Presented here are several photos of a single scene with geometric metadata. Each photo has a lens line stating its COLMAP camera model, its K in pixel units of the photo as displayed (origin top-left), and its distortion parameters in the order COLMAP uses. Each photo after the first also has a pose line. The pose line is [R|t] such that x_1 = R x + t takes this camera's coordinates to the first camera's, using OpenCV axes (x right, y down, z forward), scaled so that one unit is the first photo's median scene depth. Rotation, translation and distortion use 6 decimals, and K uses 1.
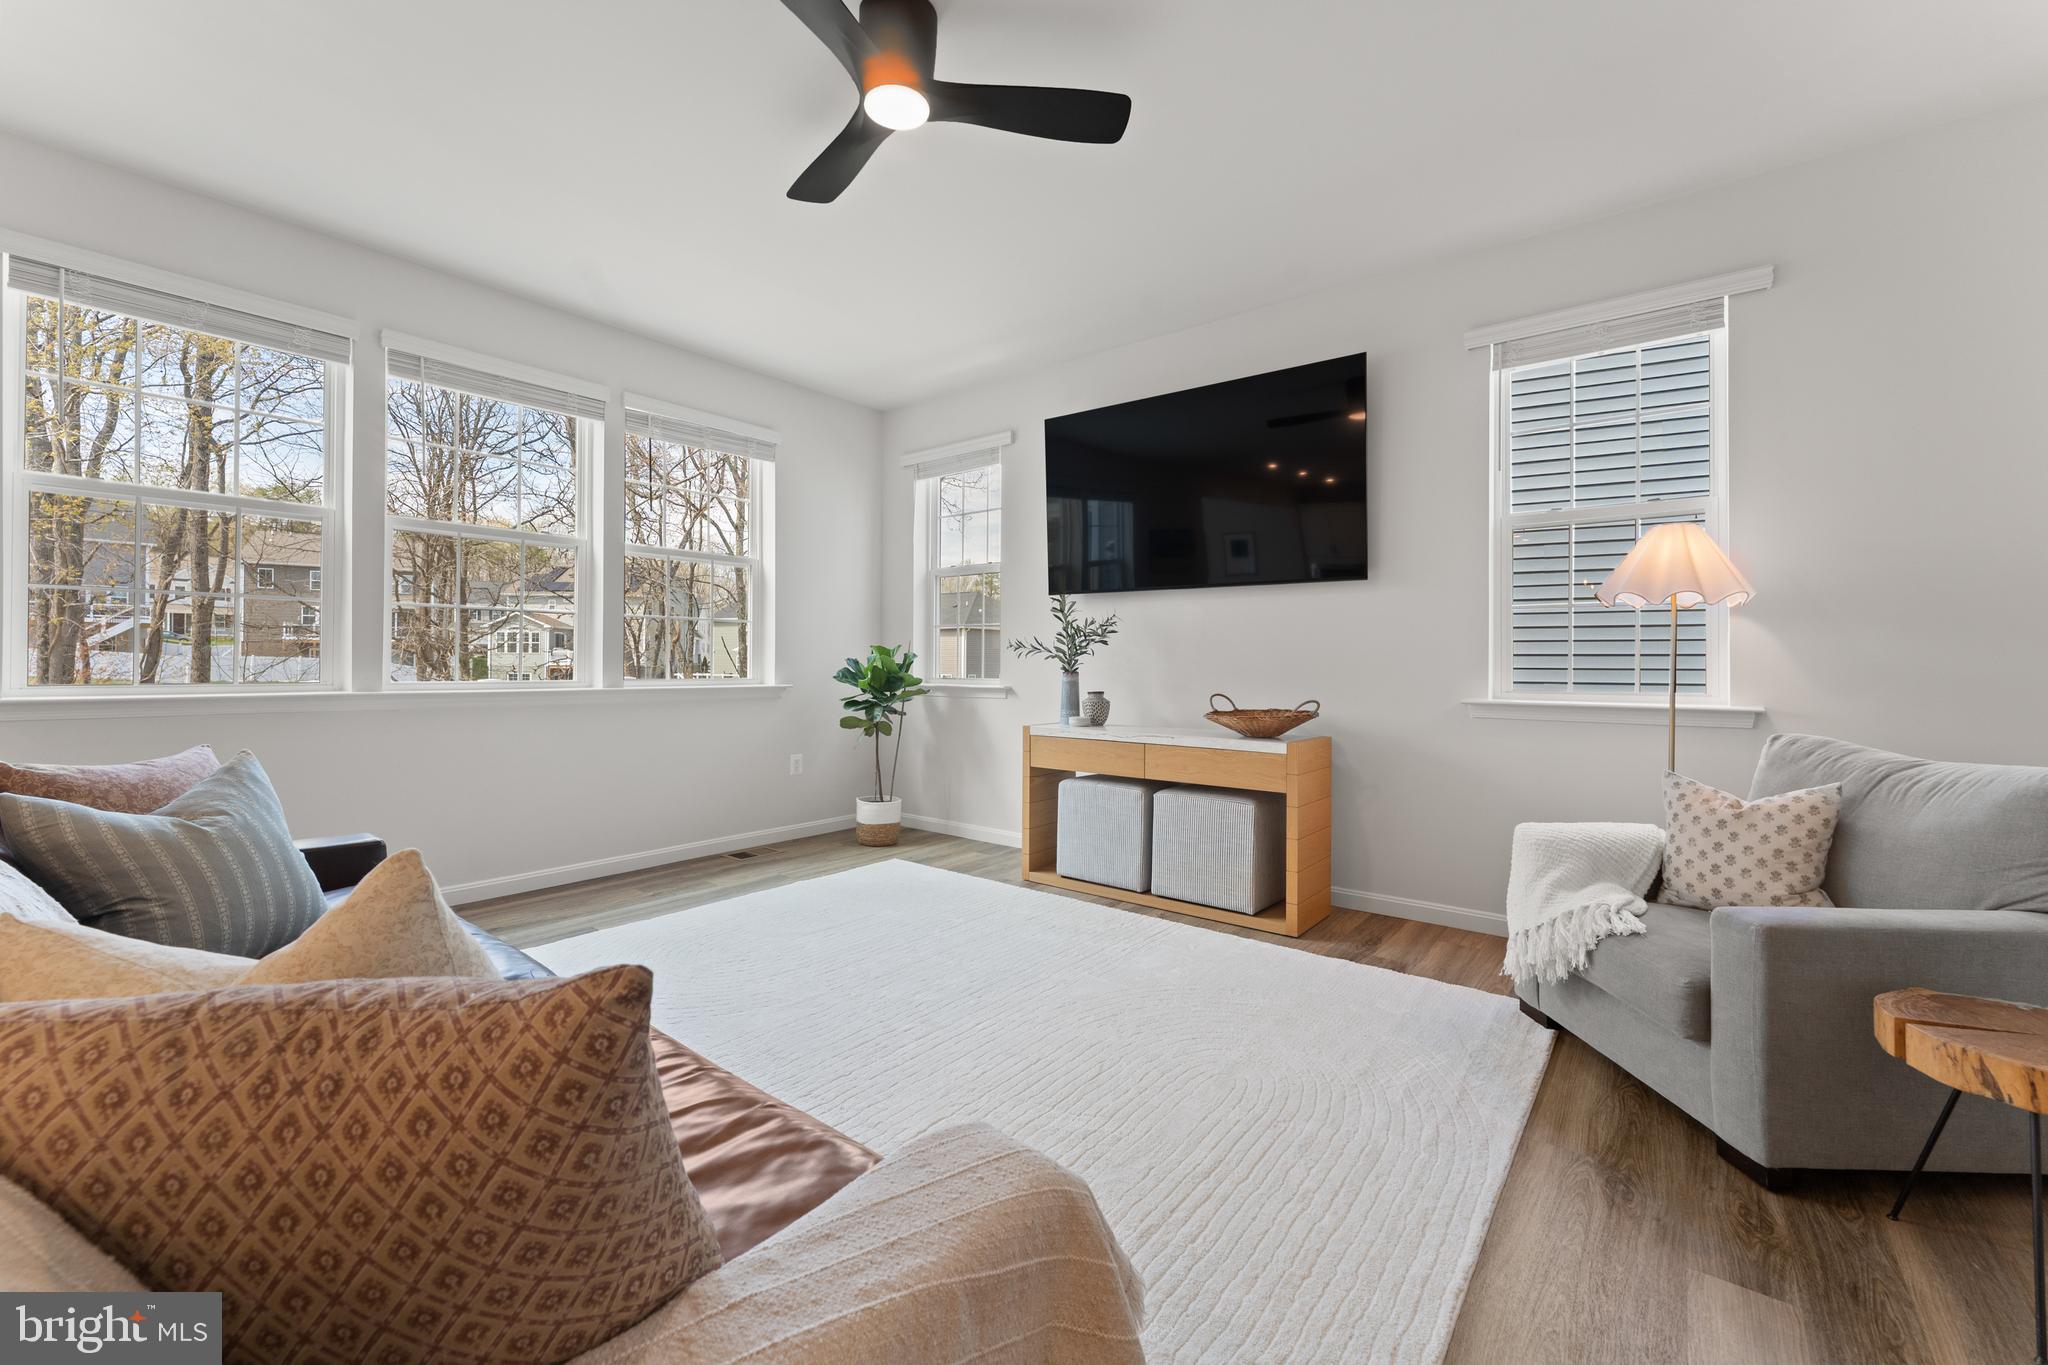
lens RADIAL K [[821.3, 0, 1015.3], [0, 821.3, 664.4], [0, 0, 1]] dist [-0.006597, 0.000427]
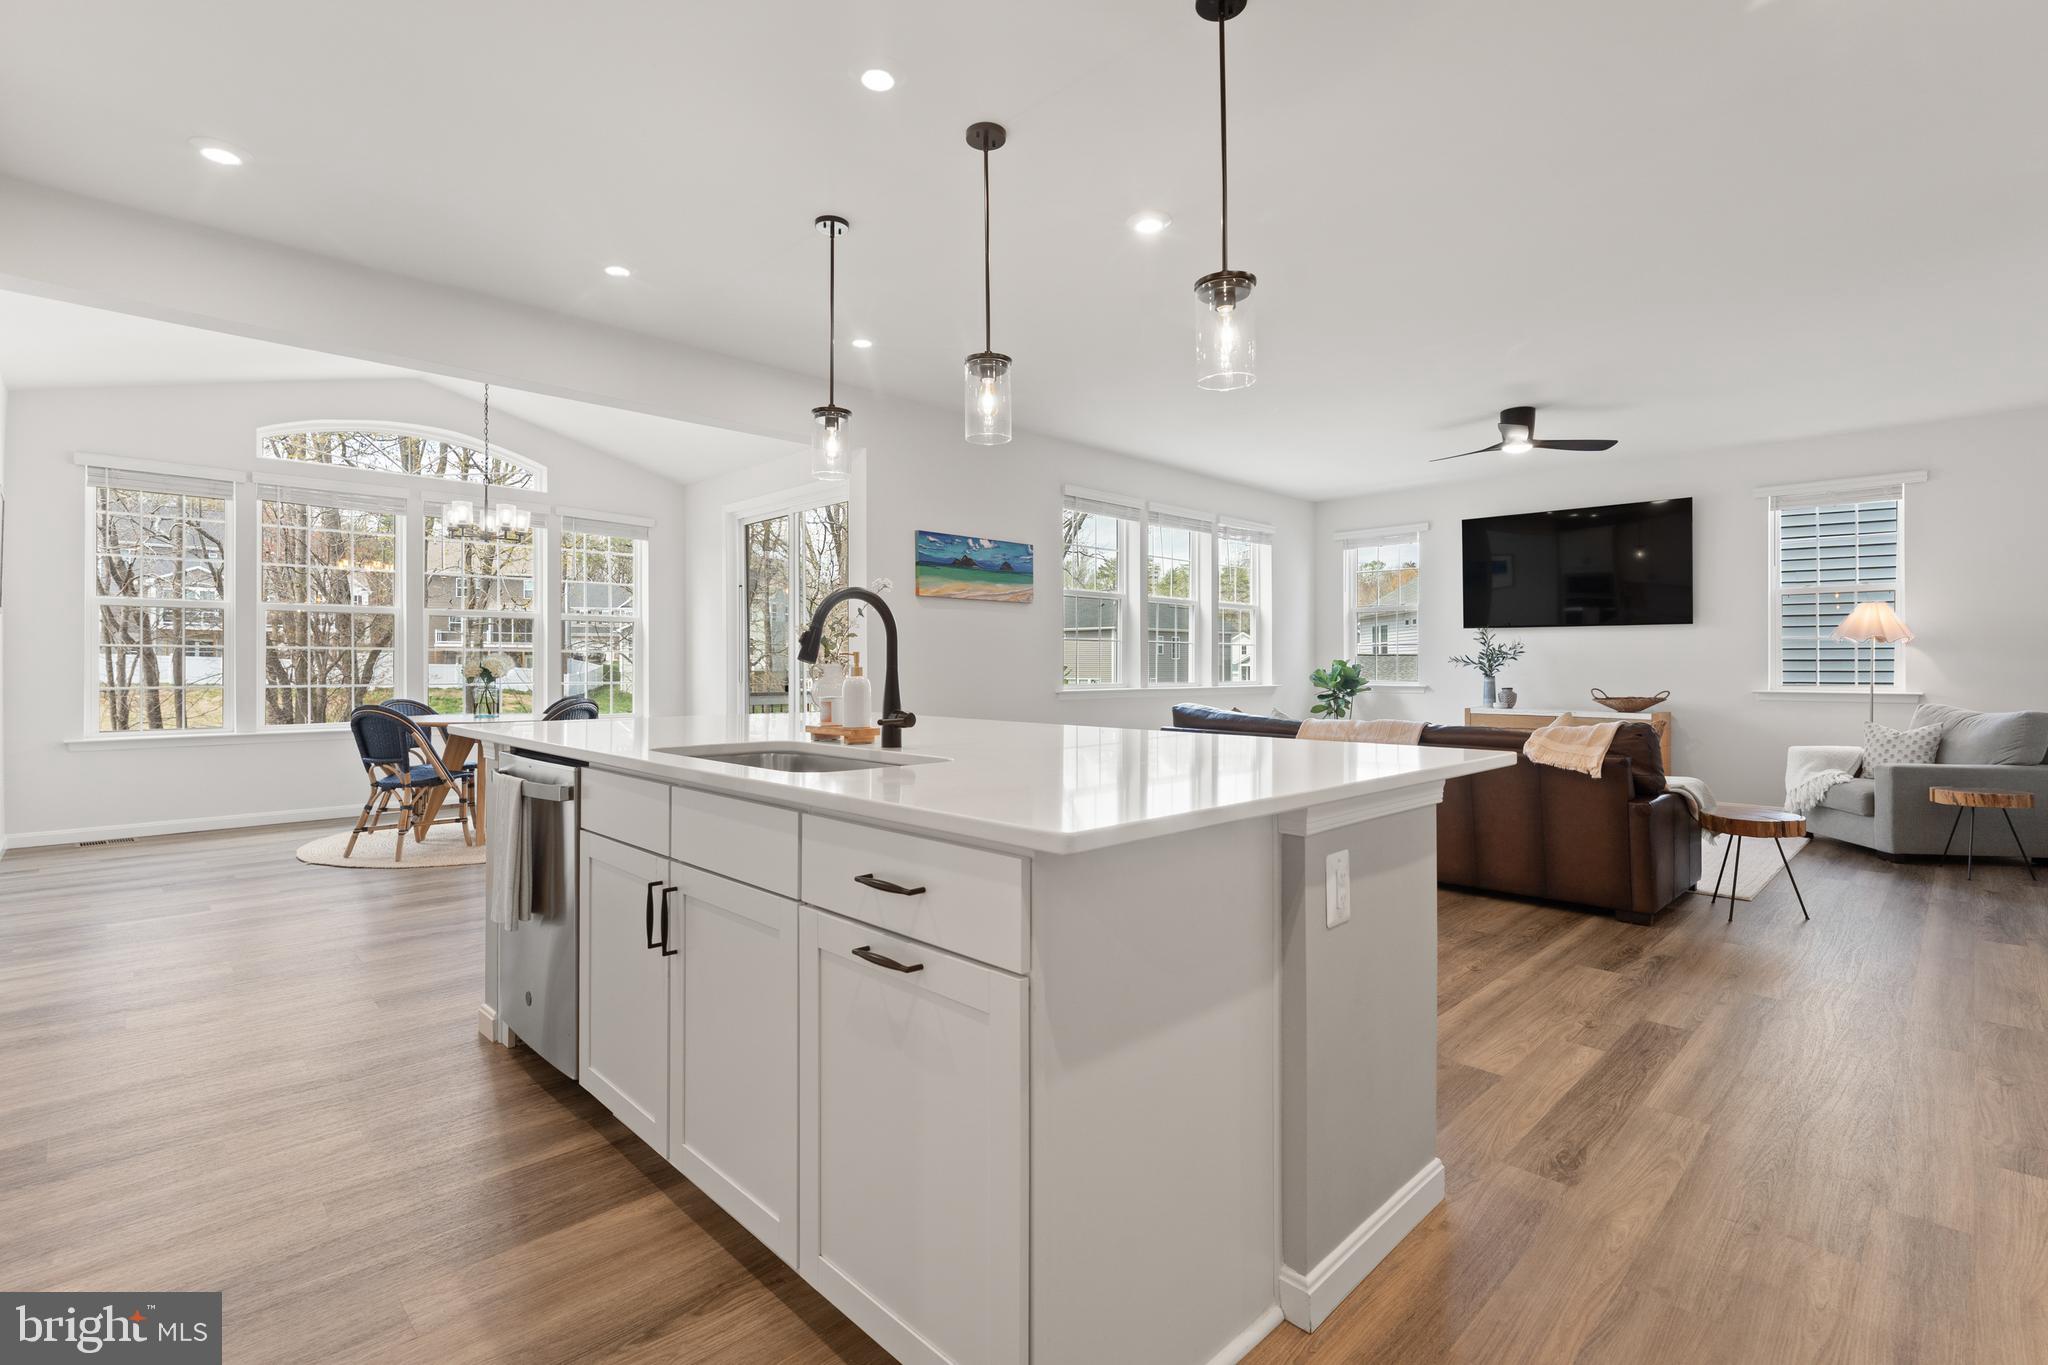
lens RADIAL K [[943.8, 0, 1009.9], [0, 943.8, 666.5], [0, 0, 1]] dist [-0.001575, 0.000356]
pose [[0.992849, -0.006242, -0.119215, -0.842250], [0.006236, 0.999980, -0.000424, -0.019524], [0.119215, -0.000322, 0.992868, -1.276259]]
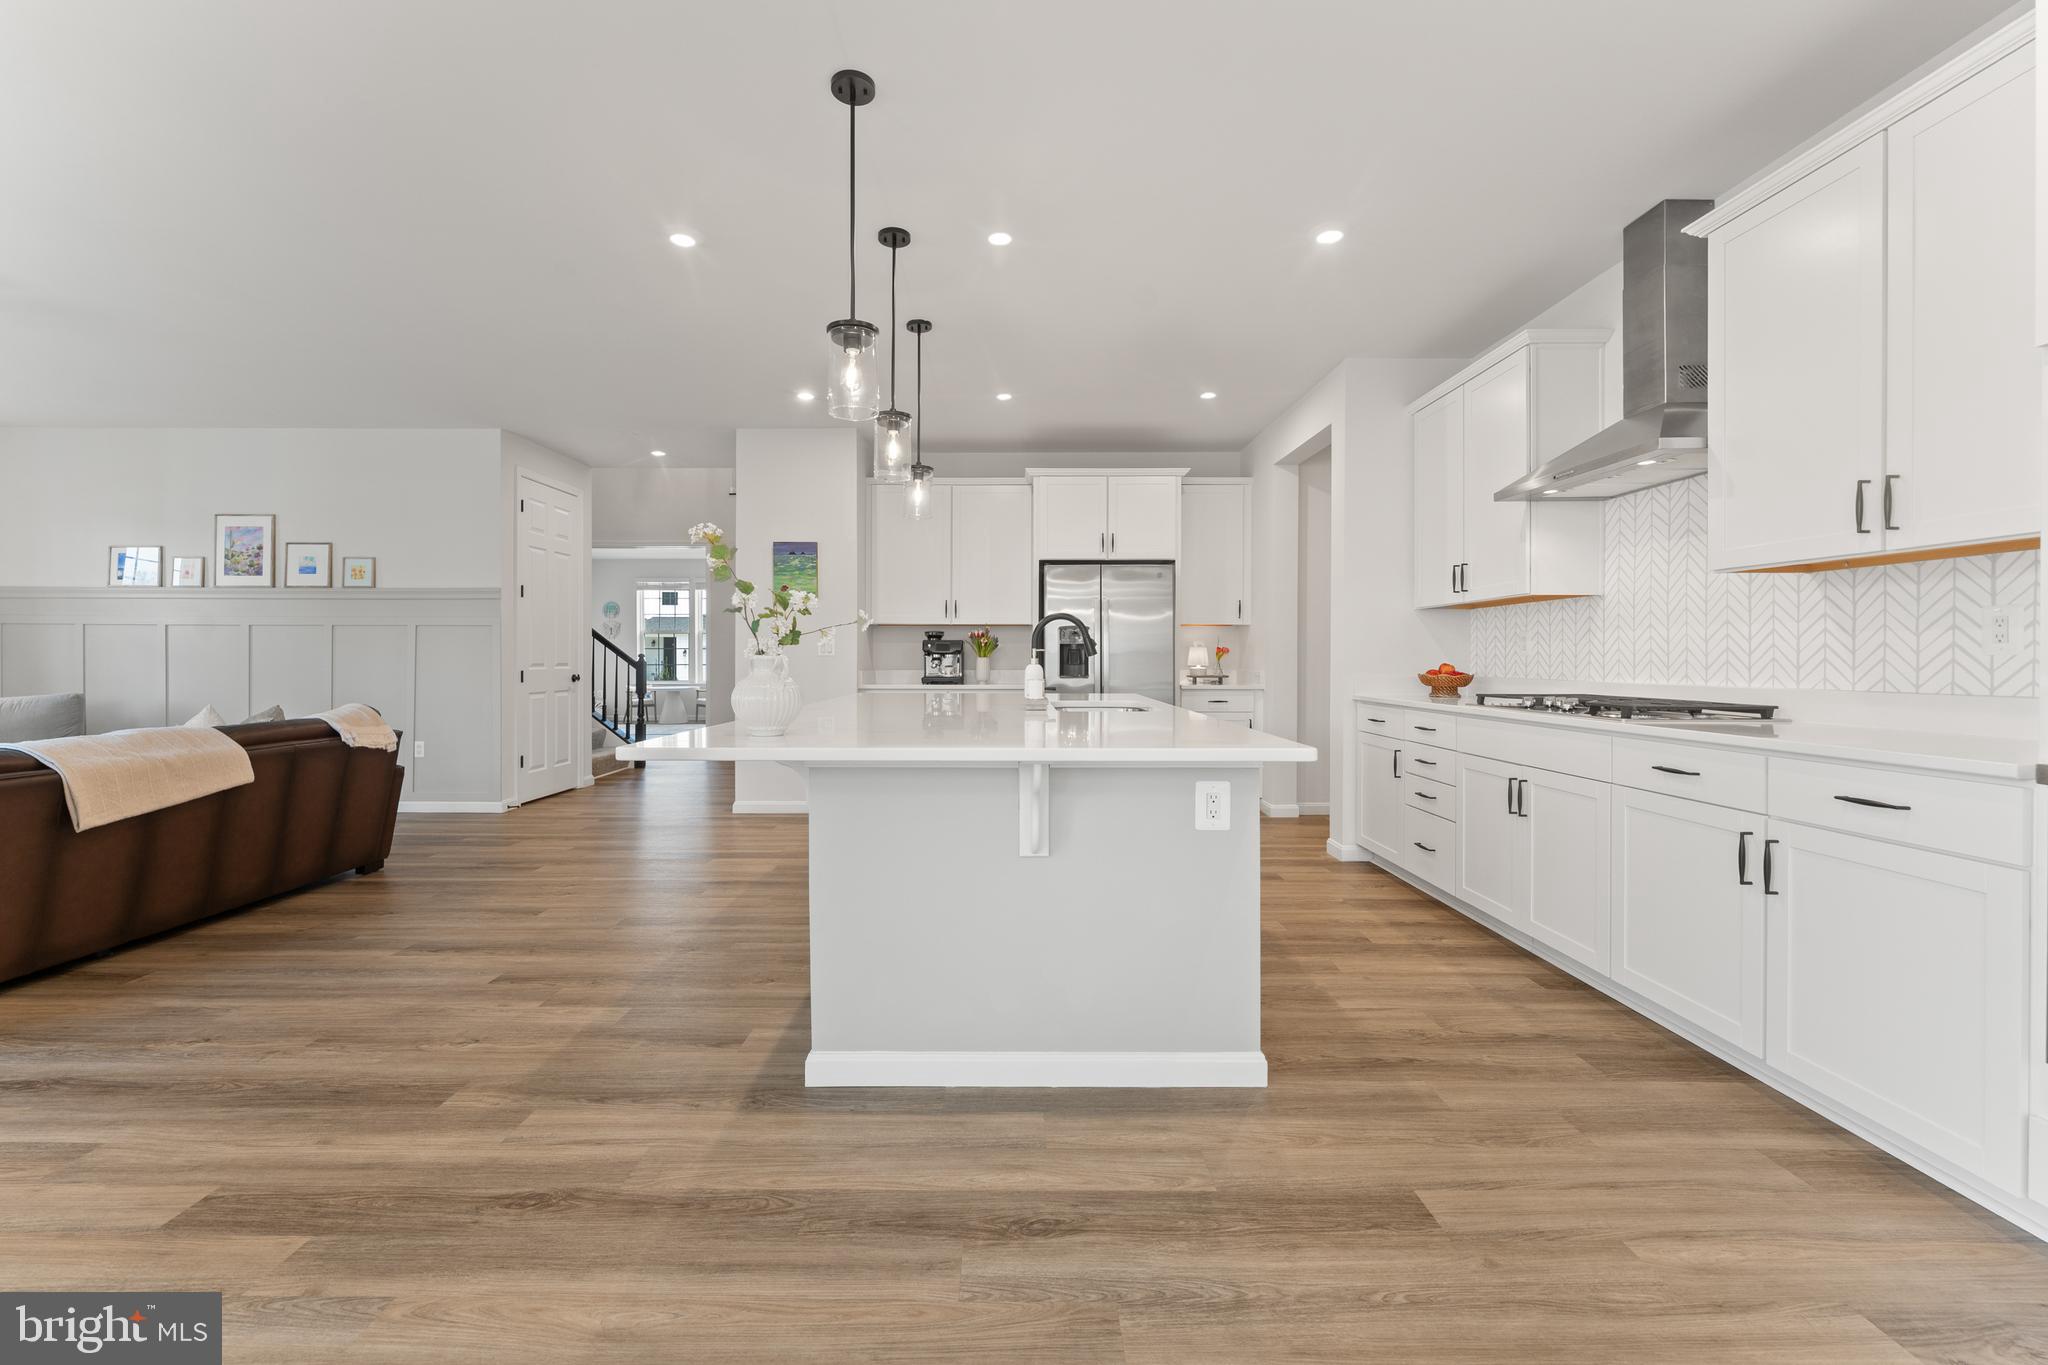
lens RADIAL K [[825.1, 0, 1007.1], [0, 825.1, 658.5], [0, 0, 1]] dist [-0.000396, -0.000233]
pose [[-0.621108, -0.009687, 0.783665, -1.799982], [-0.006339, 0.999953, 0.007336, -0.027426], [-0.783699, -0.000411, -0.621140, 0.072074]]
